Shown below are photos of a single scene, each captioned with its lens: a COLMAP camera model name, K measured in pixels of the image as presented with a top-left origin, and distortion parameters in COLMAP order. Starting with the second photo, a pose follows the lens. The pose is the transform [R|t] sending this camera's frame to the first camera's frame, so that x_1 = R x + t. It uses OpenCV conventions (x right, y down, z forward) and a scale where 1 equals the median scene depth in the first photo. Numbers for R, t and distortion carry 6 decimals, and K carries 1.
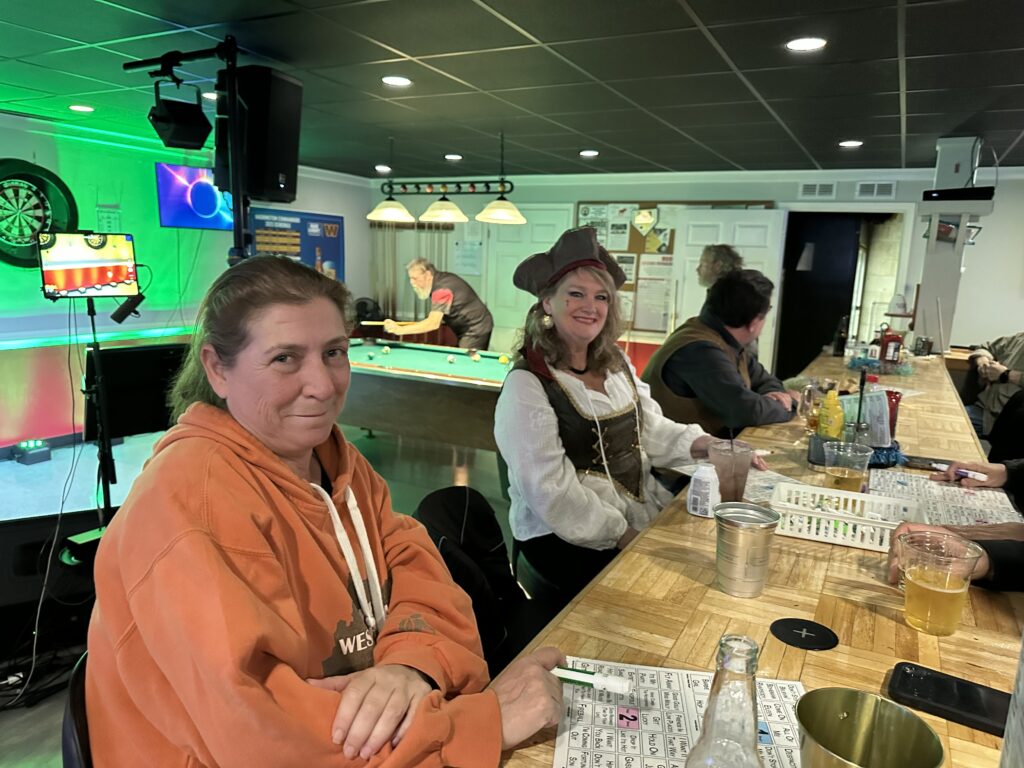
lens RADIAL K [[736.3, 0, 501.1], [0, 736.3, 381.0], [0, 0, 1]] dist [0.094571, -0.139015]
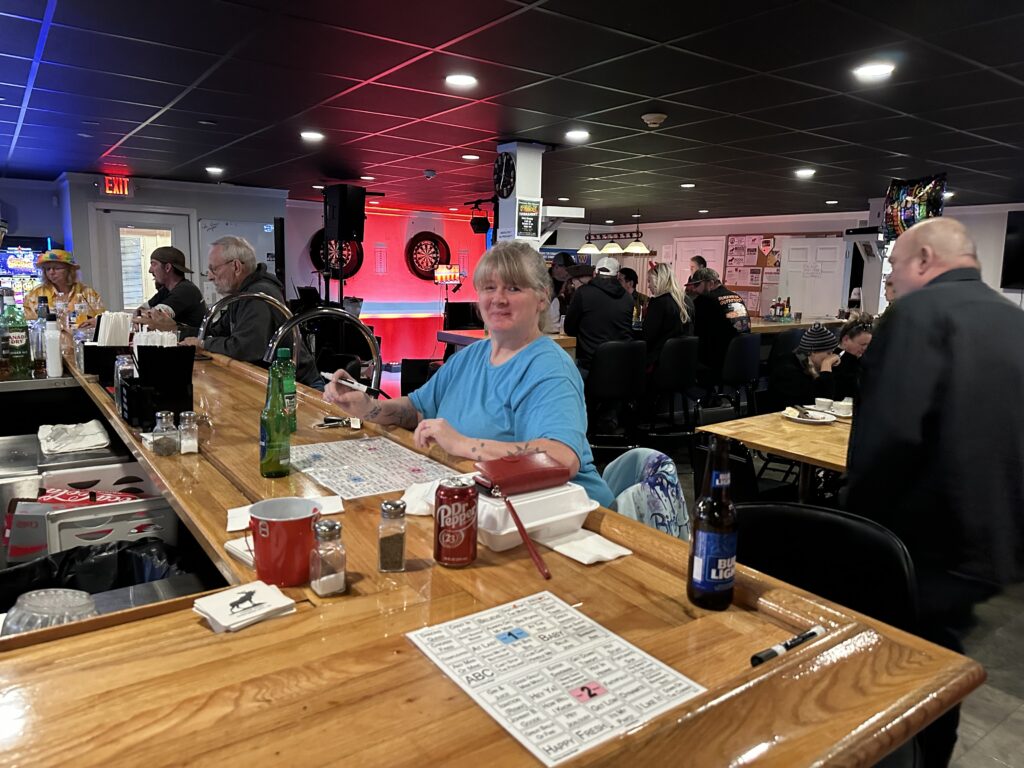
lens RADIAL K [[736.3, 0, 501.1], [0, 736.3, 381.0], [0, 0, 1]] dist [0.094571, -0.139015]
pose [[0.897758, 0.047114, -0.437962, 0.523718], [-0.059997, 0.998076, -0.015616, 0.165284], [0.436384, 0.040296, 0.898858, -0.848951]]
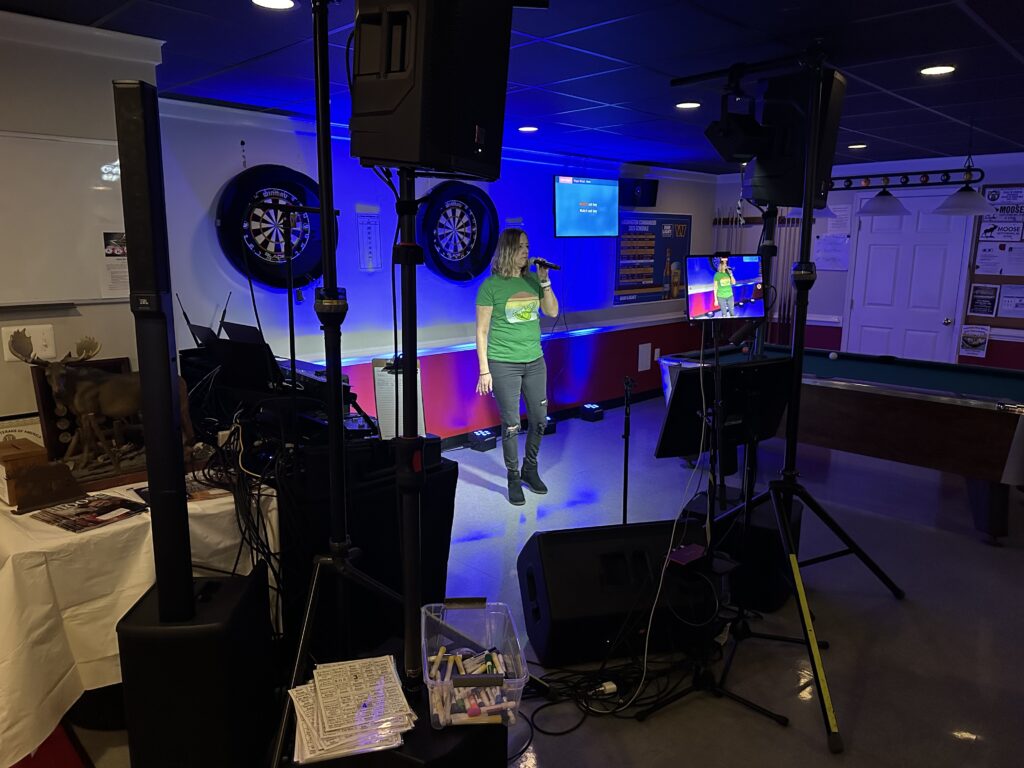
lens RADIAL K [[736.3, 0, 501.1], [0, 736.3, 381.0], [0, 0, 1]] dist [0.094571, -0.139015]
pose [[0.957422, 0.016523, -0.288219, -0.258715], [-0.013743, 0.999837, 0.011666, -0.017847], [0.288365, -0.007208, 0.957493, -0.020574]]
